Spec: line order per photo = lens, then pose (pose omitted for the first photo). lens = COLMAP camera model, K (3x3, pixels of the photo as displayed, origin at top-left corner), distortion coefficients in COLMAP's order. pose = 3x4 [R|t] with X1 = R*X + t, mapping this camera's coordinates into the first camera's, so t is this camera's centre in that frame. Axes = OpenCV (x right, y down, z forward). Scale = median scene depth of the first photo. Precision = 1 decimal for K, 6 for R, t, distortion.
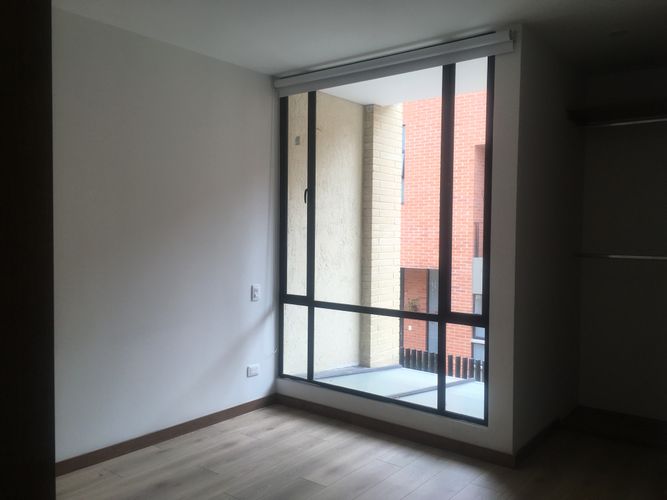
lens RADIAL K [[563.7, 0, 333.5], [0, 563.7, 250.0], [0, 0, 1]] dist [0.054770, -0.077226]
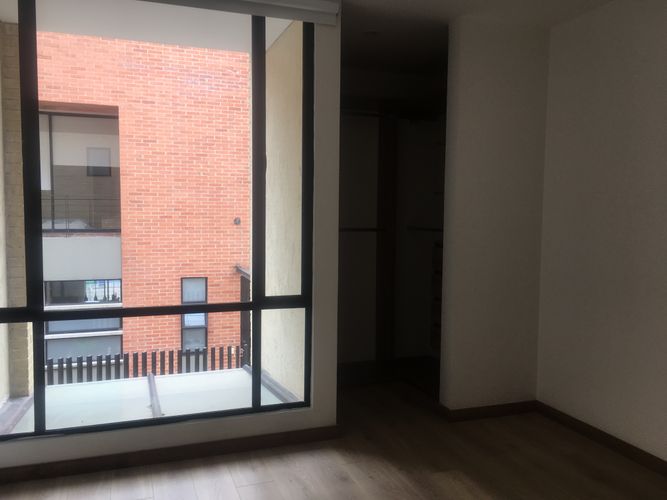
lens RADIAL K [[563.7, 0, 333.5], [0, 563.7, 250.0], [0, 0, 1]] dist [0.054770, -0.077226]
pose [[0.520271, -0.063207, 0.851659, -0.500796], [0.023400, 0.997938, 0.059769, -0.016504], [-0.853681, -0.011167, 0.520677, 0.437571]]
